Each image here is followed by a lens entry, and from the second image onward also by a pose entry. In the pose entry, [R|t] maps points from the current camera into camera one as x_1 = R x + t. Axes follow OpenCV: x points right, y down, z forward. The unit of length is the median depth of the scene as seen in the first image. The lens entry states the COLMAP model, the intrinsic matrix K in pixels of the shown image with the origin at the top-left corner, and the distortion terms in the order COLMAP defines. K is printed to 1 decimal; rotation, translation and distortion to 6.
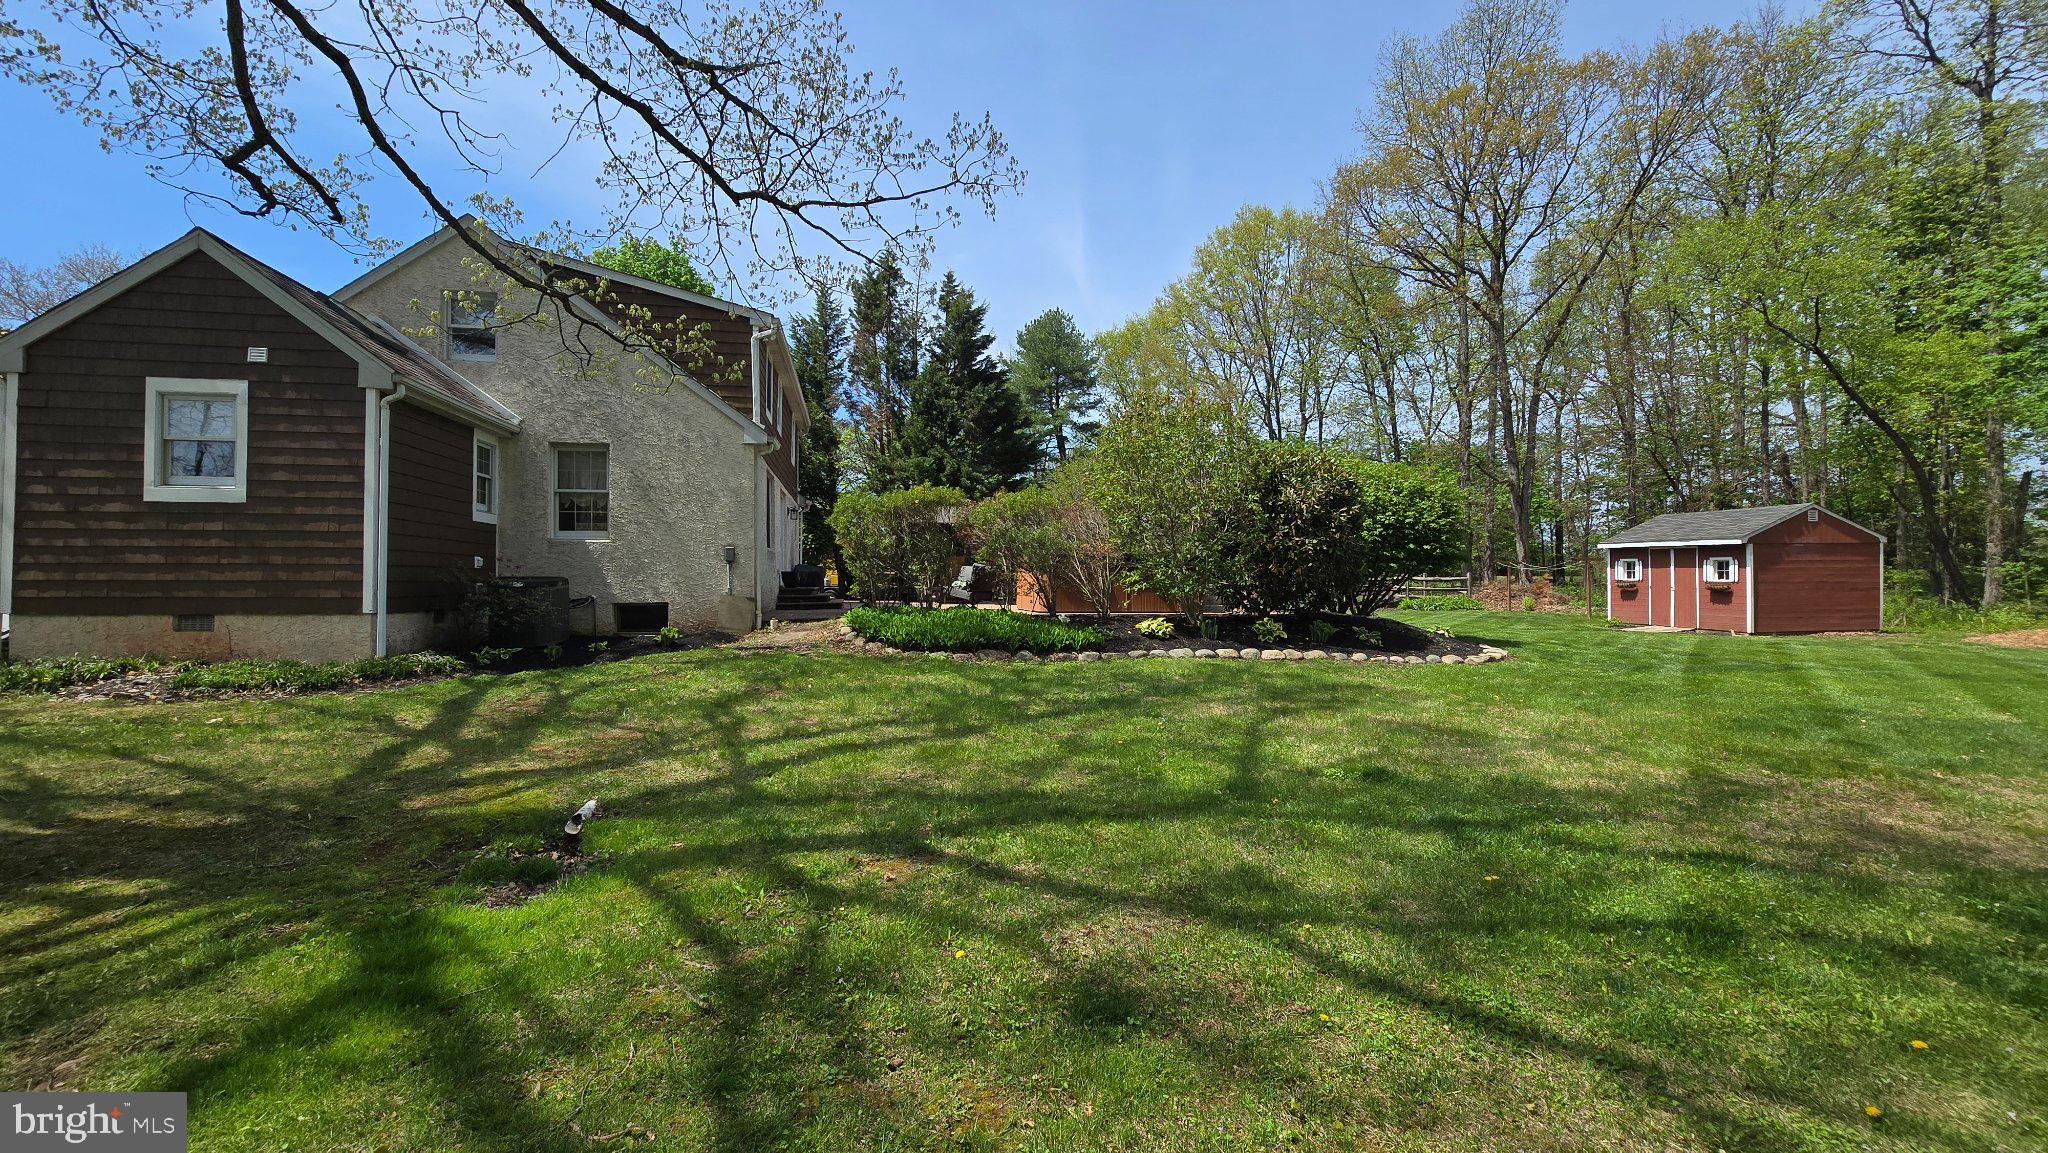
lens RADIAL K [[853.5, 0, 1024.0], [0, 853.5, 576.5], [0, 0, 1]] dist [-0.000858, -0.000045]
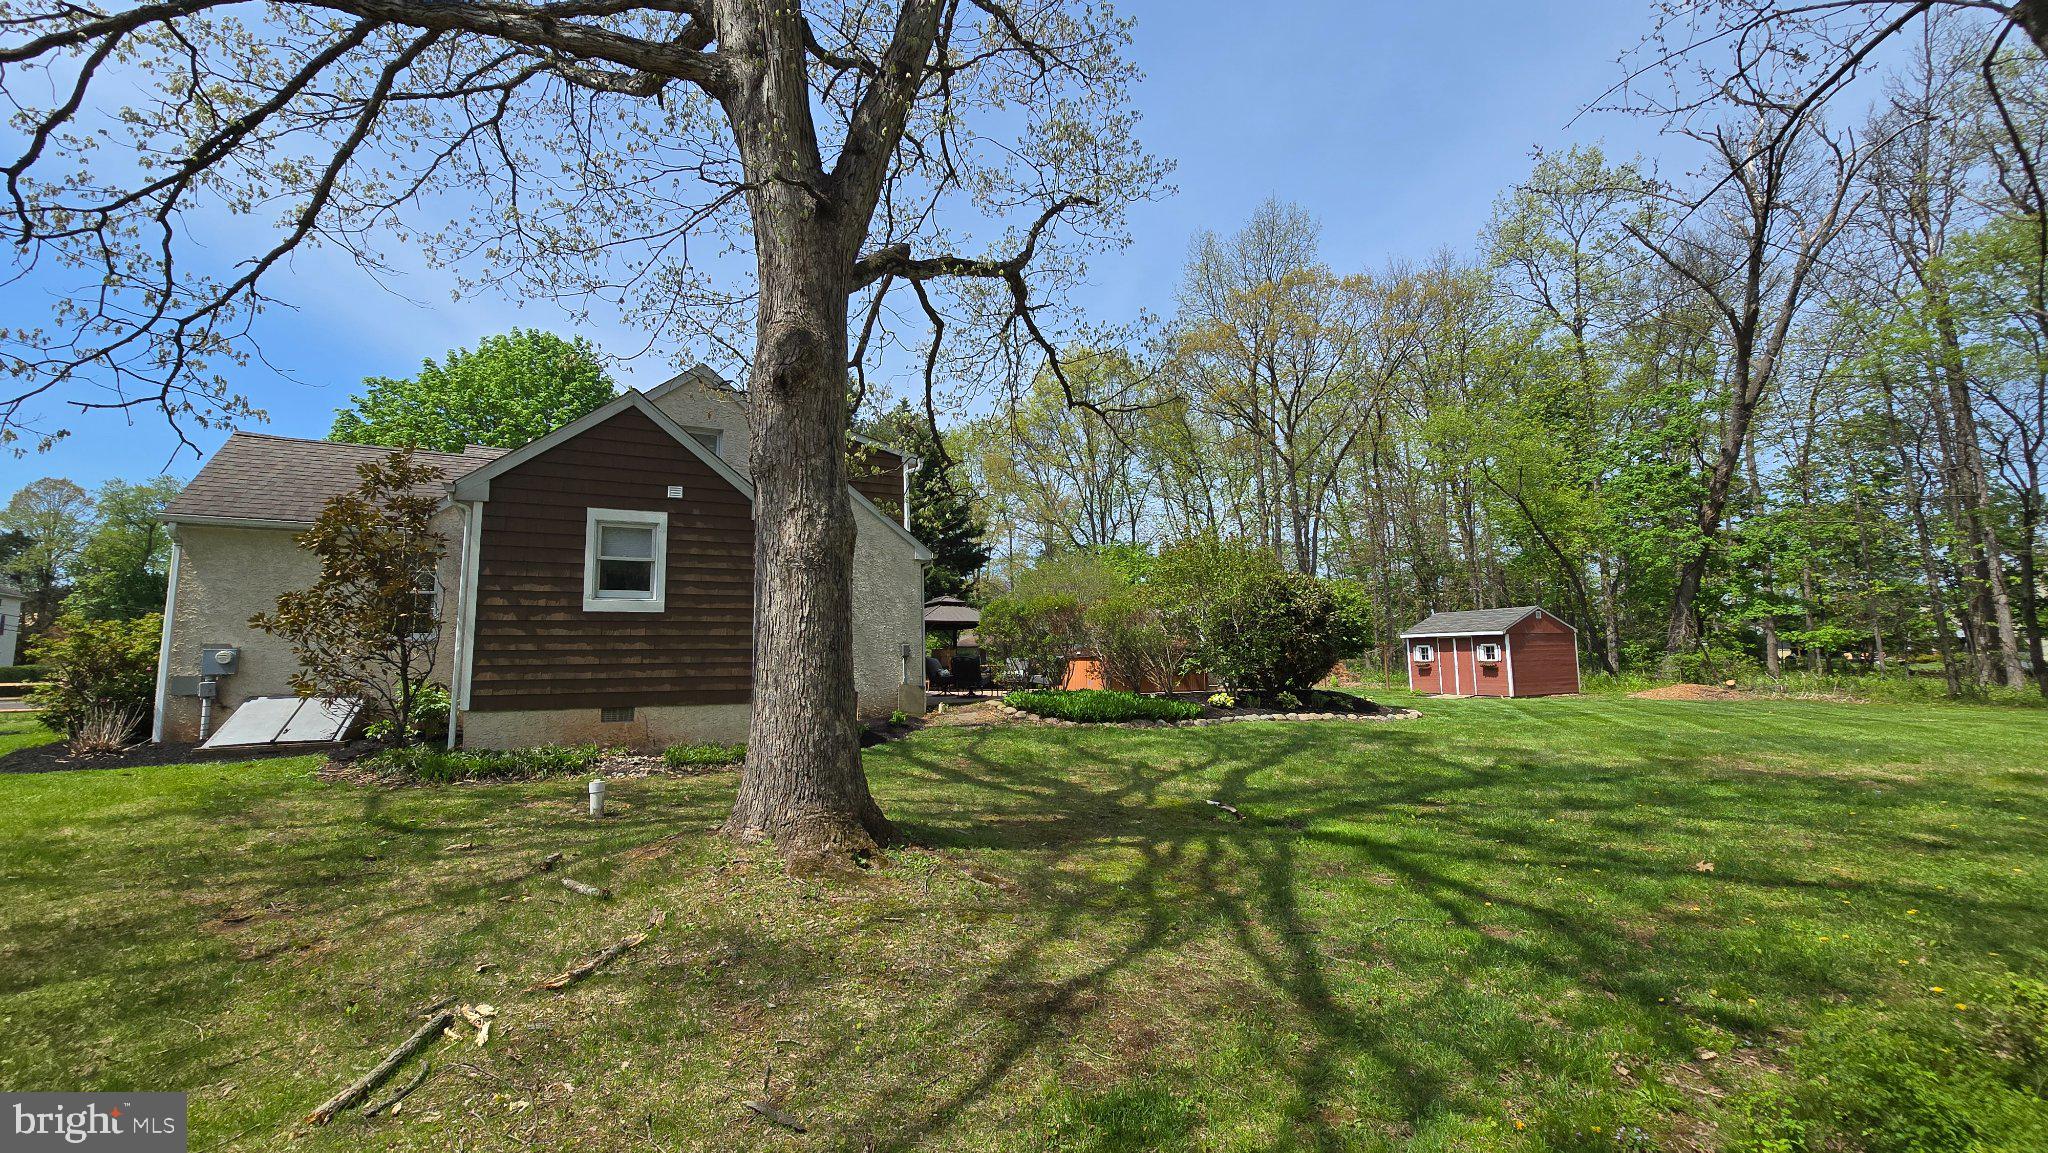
lens RADIAL K [[853.5, 0, 1024.0], [0, 853.5, 576.5], [0, 0, 1]] dist [-0.000858, -0.000045]
pose [[0.955327, 0.012503, 0.295286, -0.769372], [0.019136, 0.994391, -0.104017, -0.001698], [-0.294931, 0.105021, 0.949730, -0.298850]]
